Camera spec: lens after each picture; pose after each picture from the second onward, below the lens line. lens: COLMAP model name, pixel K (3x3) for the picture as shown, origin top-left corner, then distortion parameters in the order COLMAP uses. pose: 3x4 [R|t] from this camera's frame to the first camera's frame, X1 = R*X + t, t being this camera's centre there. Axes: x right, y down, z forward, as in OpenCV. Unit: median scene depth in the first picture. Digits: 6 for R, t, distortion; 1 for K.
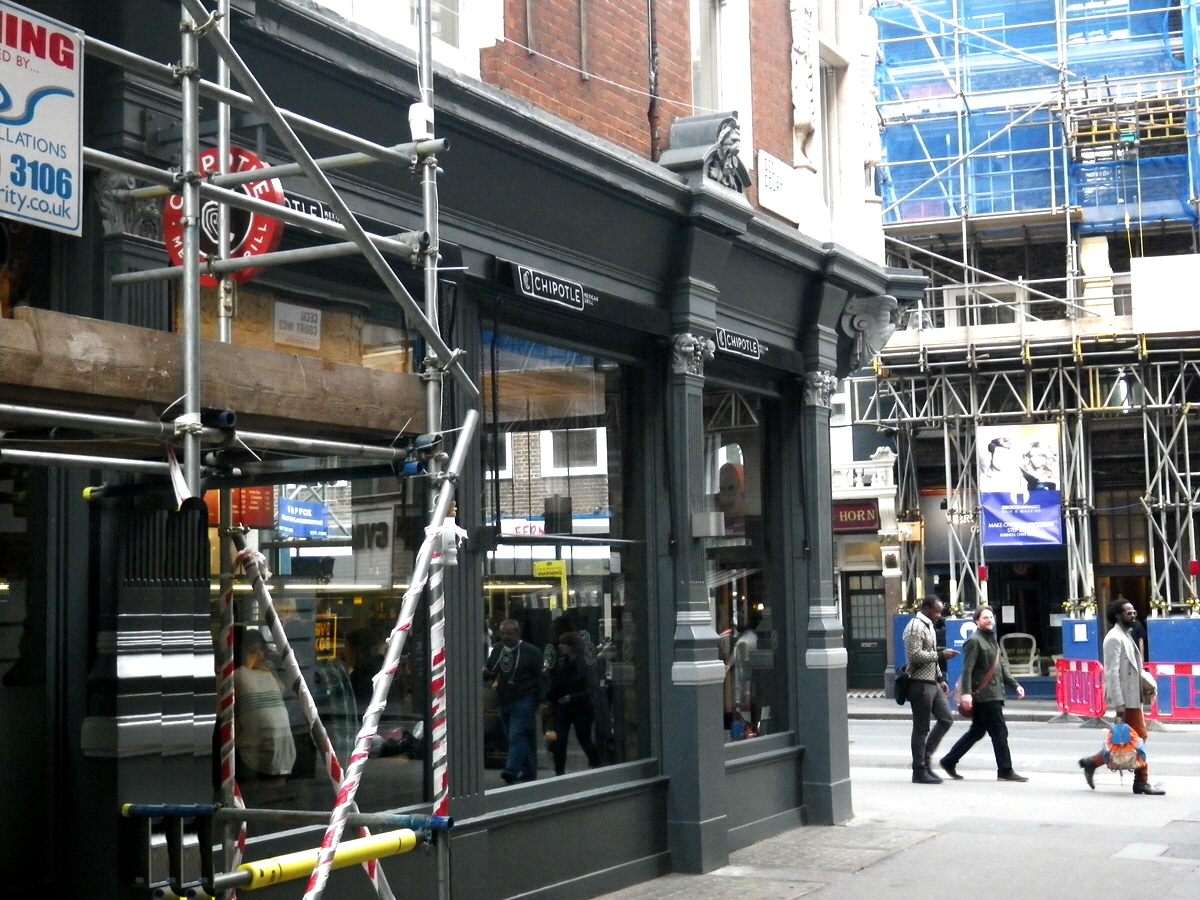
lens RADIAL K [[1770.9, 0, 676.1], [0, 1770.9, 385.4], [0, 0, 1]] dist [0.005446, 0.000000]
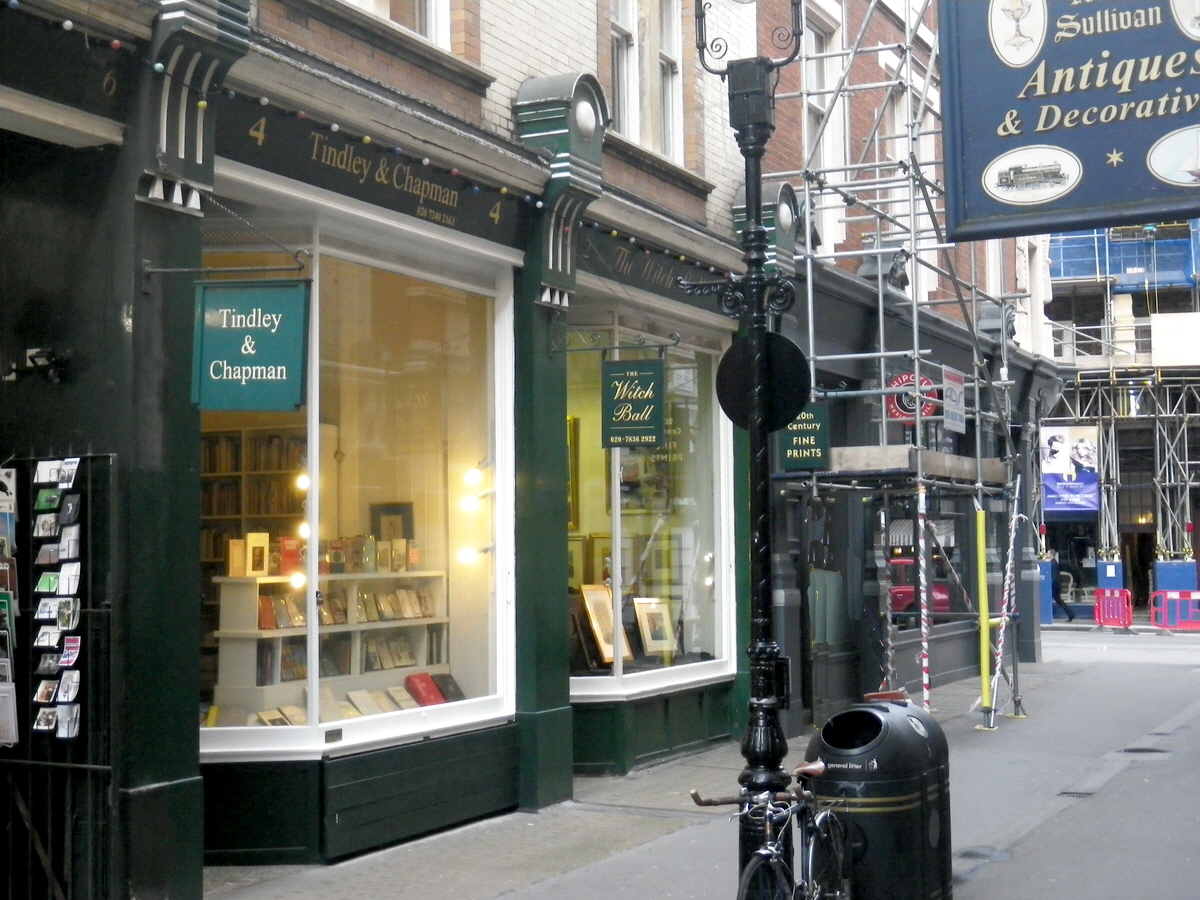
lens RADIAL K [[1770.9, 0, 687.3], [0, 1770.9, 386.4], [0, 0, 1]] dist [0.005446, 0.000000]
pose [[0.999001, 0.014446, 0.042289, -0.178725], [-0.015652, 0.999476, 0.028320, -0.046374], [-0.041858, -0.028953, 0.998704, -0.423294]]
